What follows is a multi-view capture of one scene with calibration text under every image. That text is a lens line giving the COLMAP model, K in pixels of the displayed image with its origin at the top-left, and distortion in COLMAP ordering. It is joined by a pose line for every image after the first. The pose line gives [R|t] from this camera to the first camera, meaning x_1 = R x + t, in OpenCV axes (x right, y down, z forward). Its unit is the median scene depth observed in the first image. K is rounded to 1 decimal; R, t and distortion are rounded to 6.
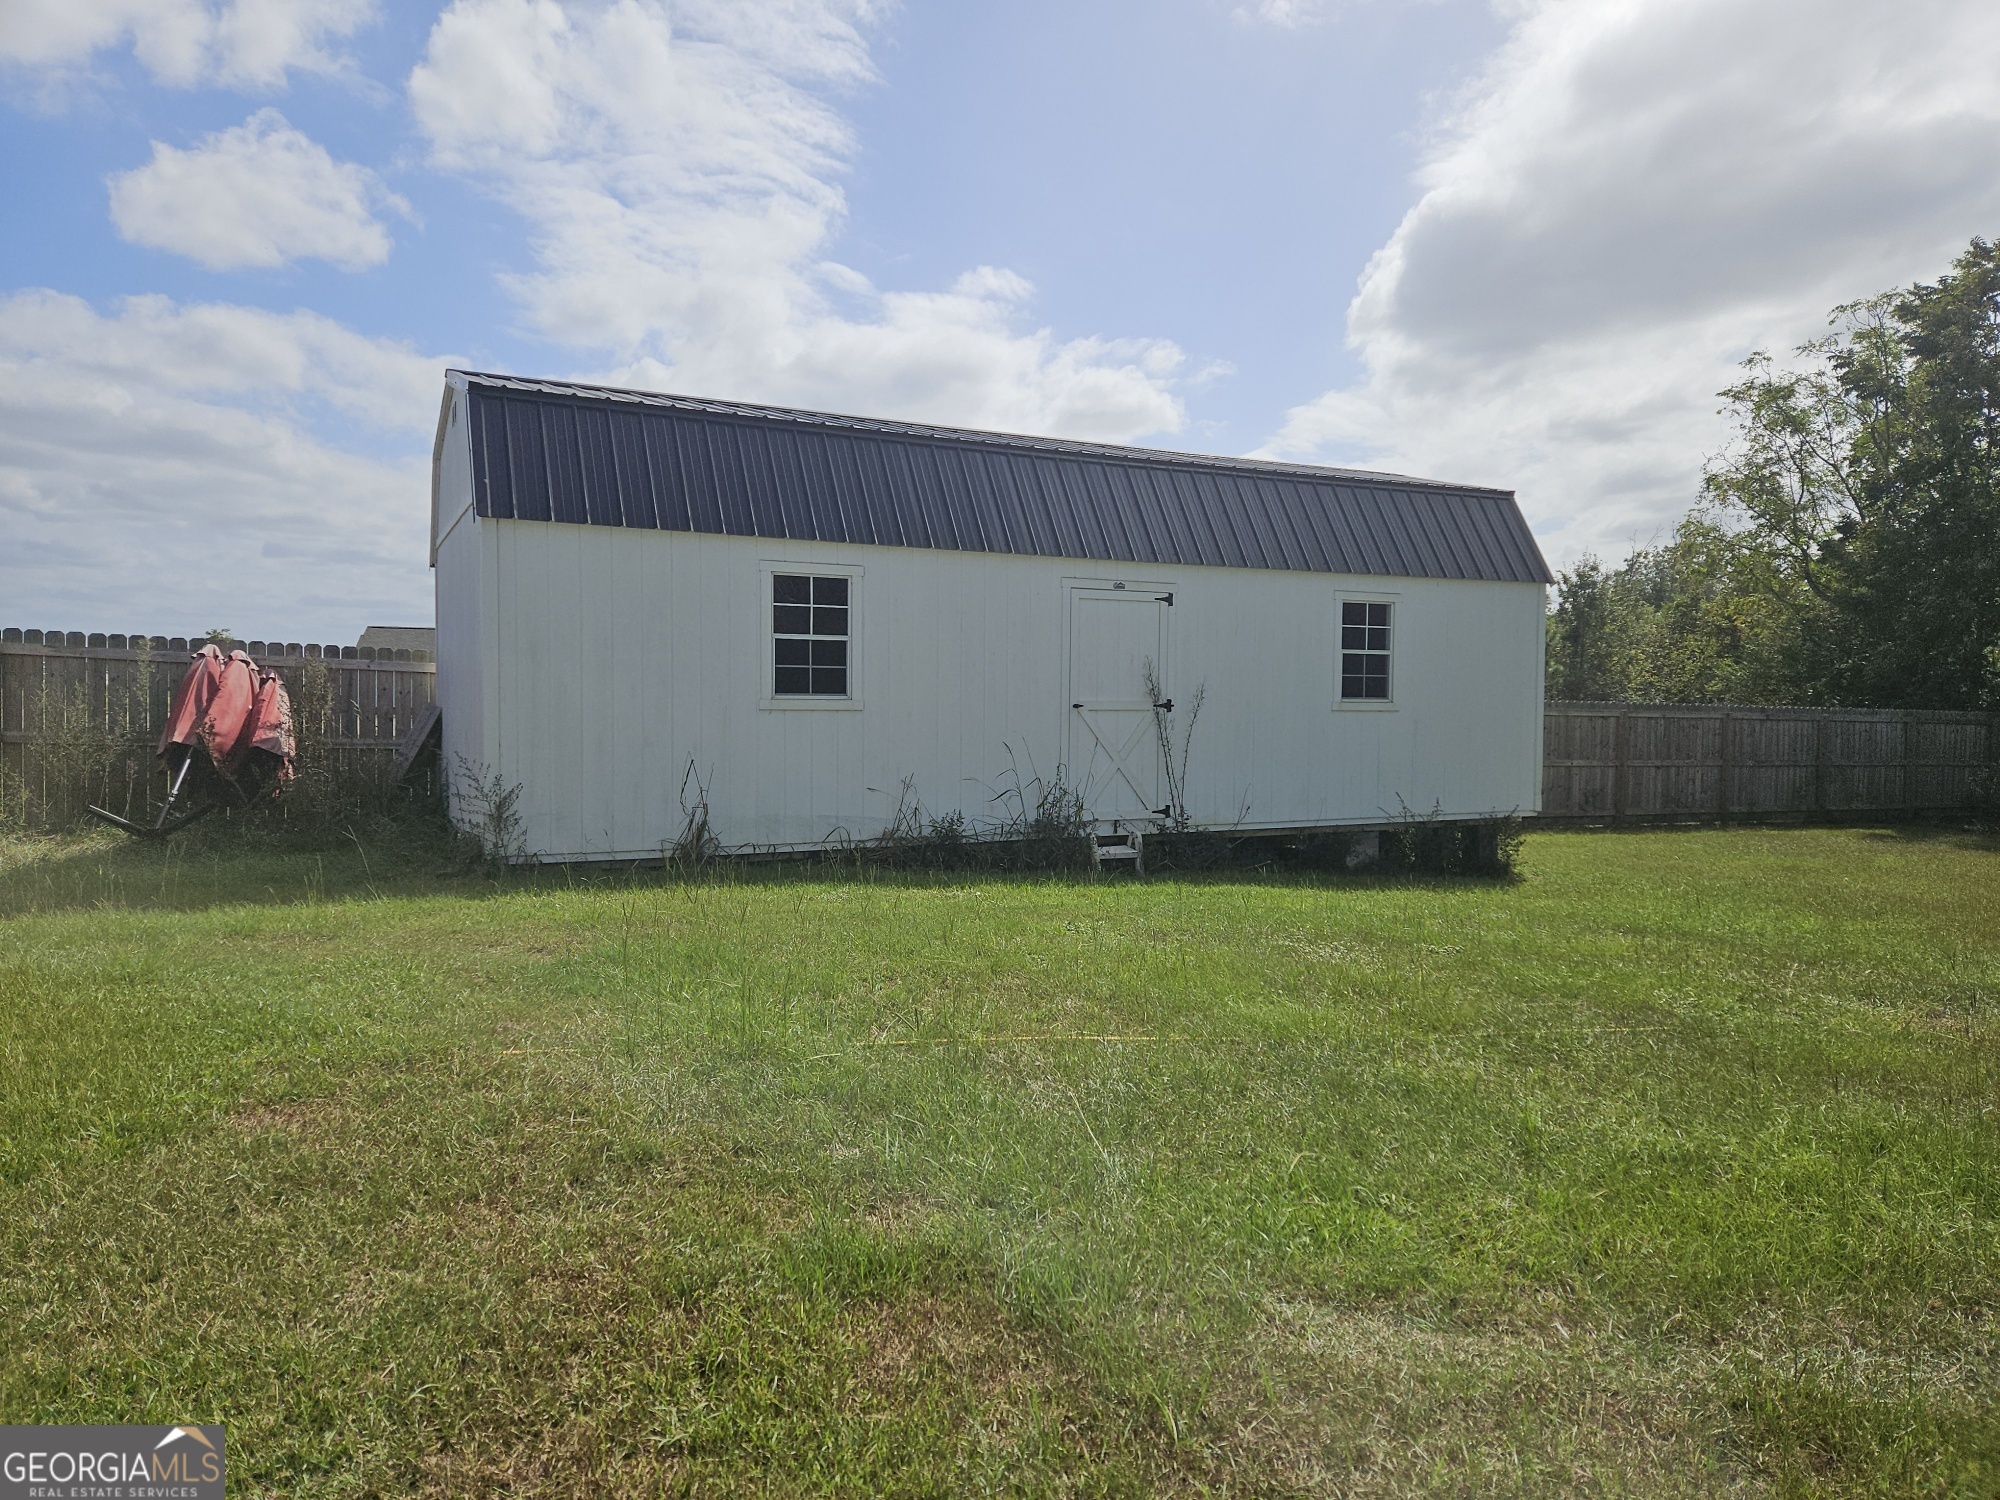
lens RADIAL K [[1350.2, 0, 989.8], [0, 1350.2, 743.2], [0, 0, 1]] dist [0.041306, -0.013768]
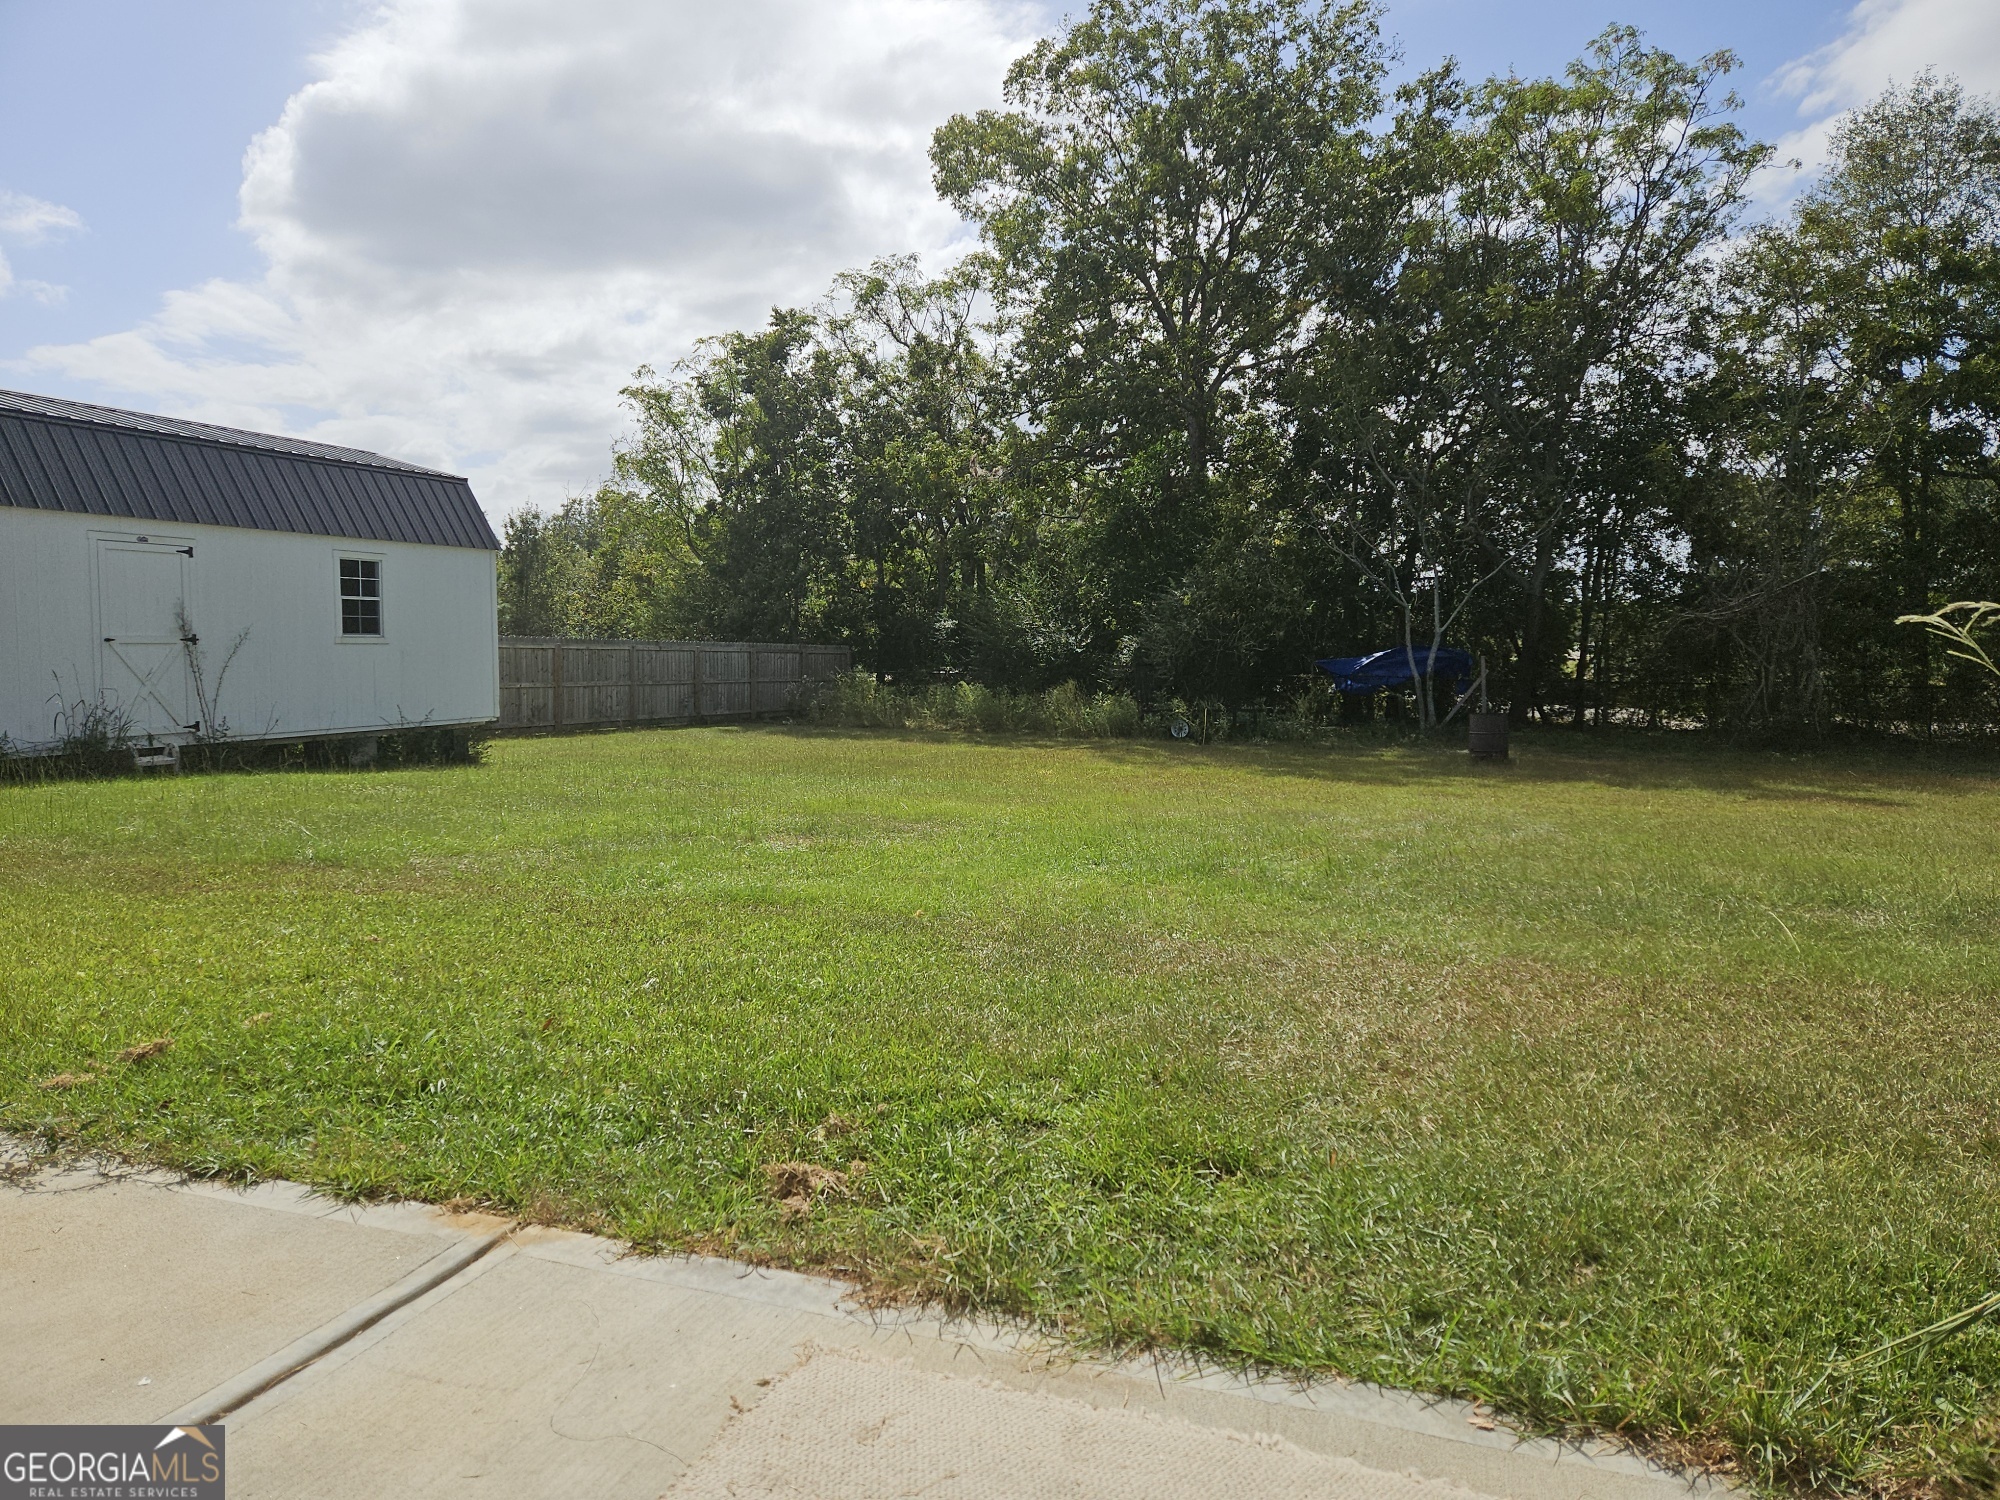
lens RADIAL K [[1350.2, 0, 992.1], [0, 1350.2, 751.7], [0, 0, 1]] dist [0.041306, -0.013768]
pose [[0.740811, -0.057714, 0.669229, -0.093221], [0.021201, 0.997815, 0.062582, 0.006285], [-0.671379, -0.032173, 0.740416, -0.225131]]
